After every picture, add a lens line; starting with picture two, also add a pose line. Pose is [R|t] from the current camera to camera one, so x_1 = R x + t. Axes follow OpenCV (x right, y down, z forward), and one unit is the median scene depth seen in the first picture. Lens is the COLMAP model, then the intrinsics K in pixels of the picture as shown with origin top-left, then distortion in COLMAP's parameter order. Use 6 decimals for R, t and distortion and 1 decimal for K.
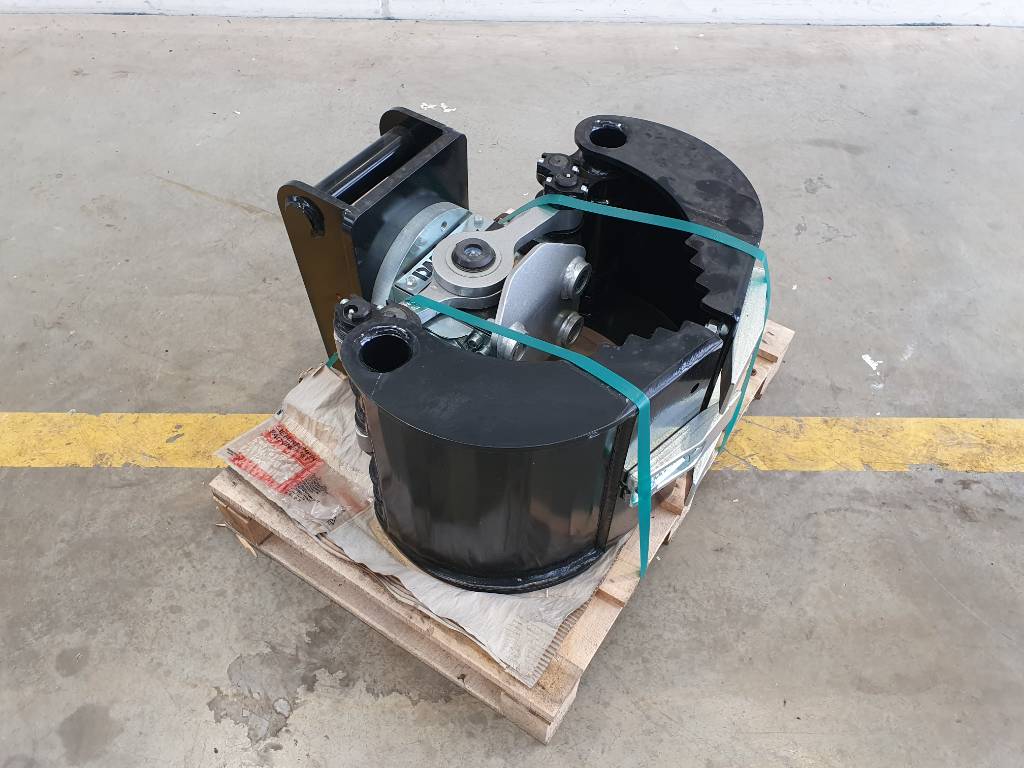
lens RADIAL K [[808.9, 0, 511.2], [0, 808.9, 381.0], [0, 0, 1]] dist [-0.014091, 0.050315]
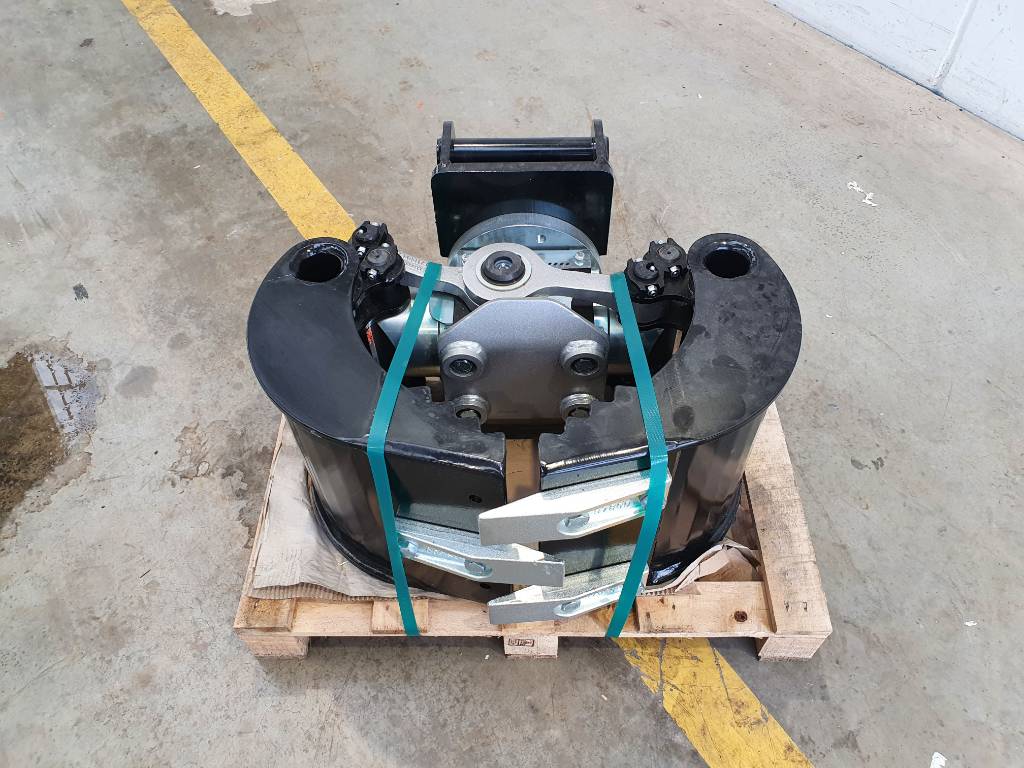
lens RADIAL K [[808.9, 0, 516.2], [0, 808.9, 381.8], [0, 0, 1]] dist [-0.014091, 0.050315]
pose [[0.553791, 0.632785, -0.541201, 0.481985], [-0.626420, 0.744820, 0.229870, -0.238520], [0.548556, 0.211719, 0.808864, 0.195600]]
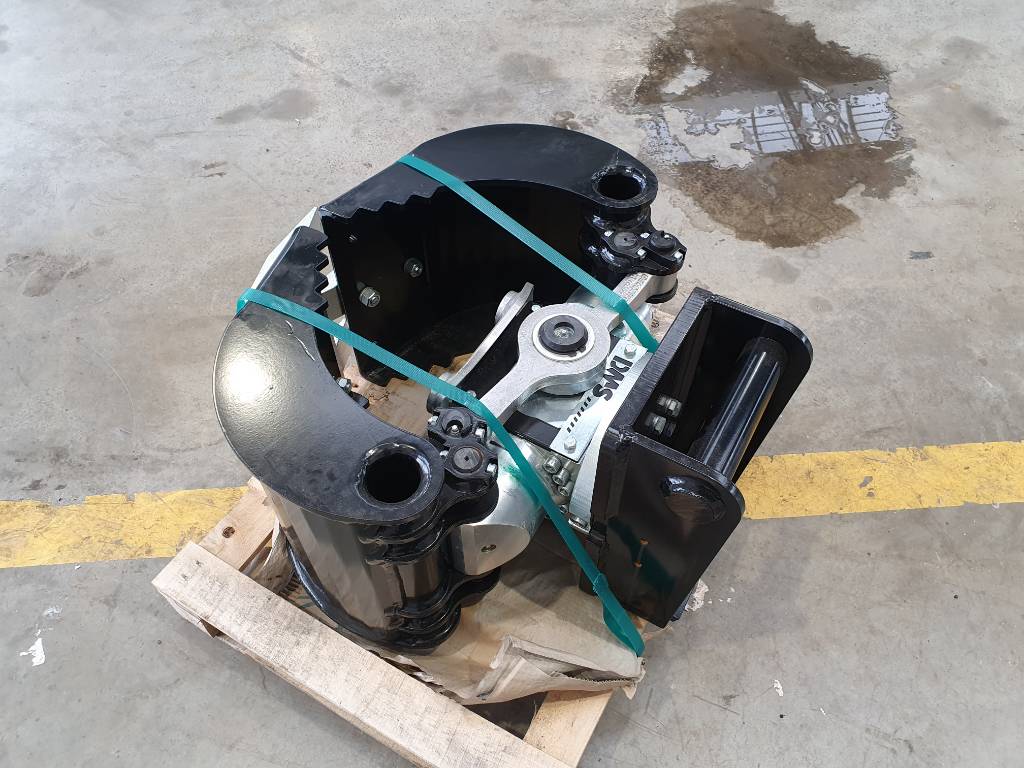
lens RADIAL K [[808.9, 0, 517.9], [0, 808.9, 376.2], [0, 0, 1]] dist [-0.014091, 0.050315]
pose [[-0.997073, 0.038733, -0.065912, 0.052406], [-0.072996, -0.226115, 0.971362, -0.842235], [0.022720, 0.973330, 0.228280, 0.692308]]
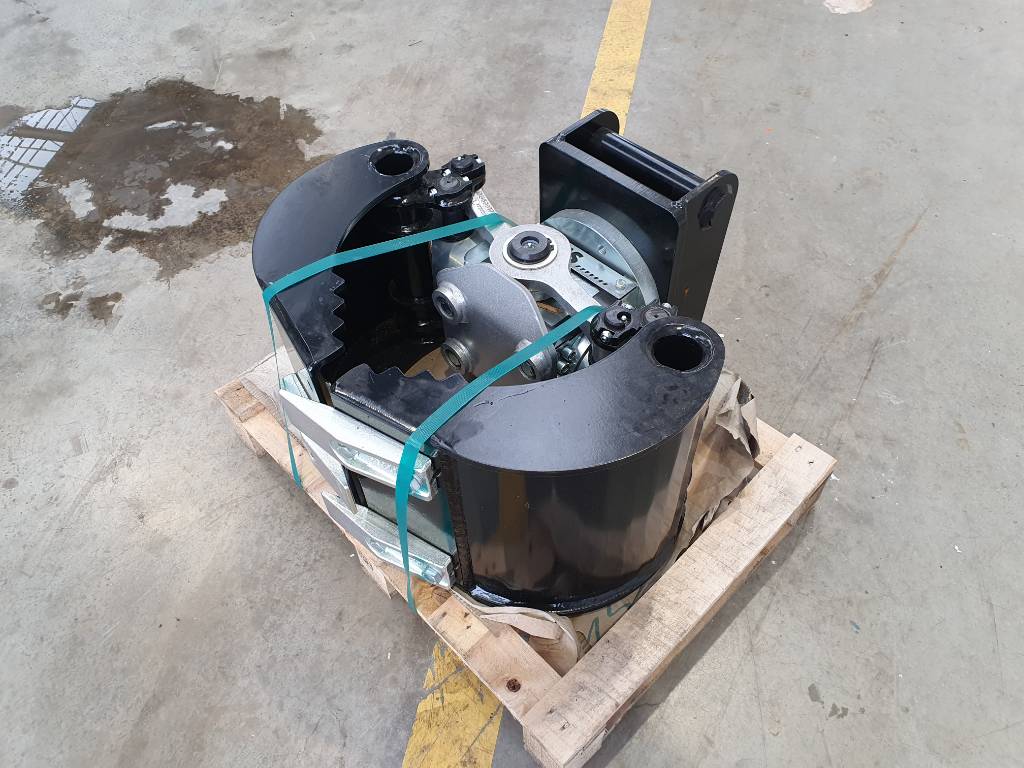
lens RADIAL K [[808.9, 0, 515.7], [0, 808.9, 375.8], [0, 0, 1]] dist [-0.014091, 0.050315]
pose [[-0.208093, 0.740923, -0.638538, 0.588877], [-0.740491, 0.307183, 0.597756, -0.571778], [0.639039, 0.597220, 0.484724, 0.492063]]
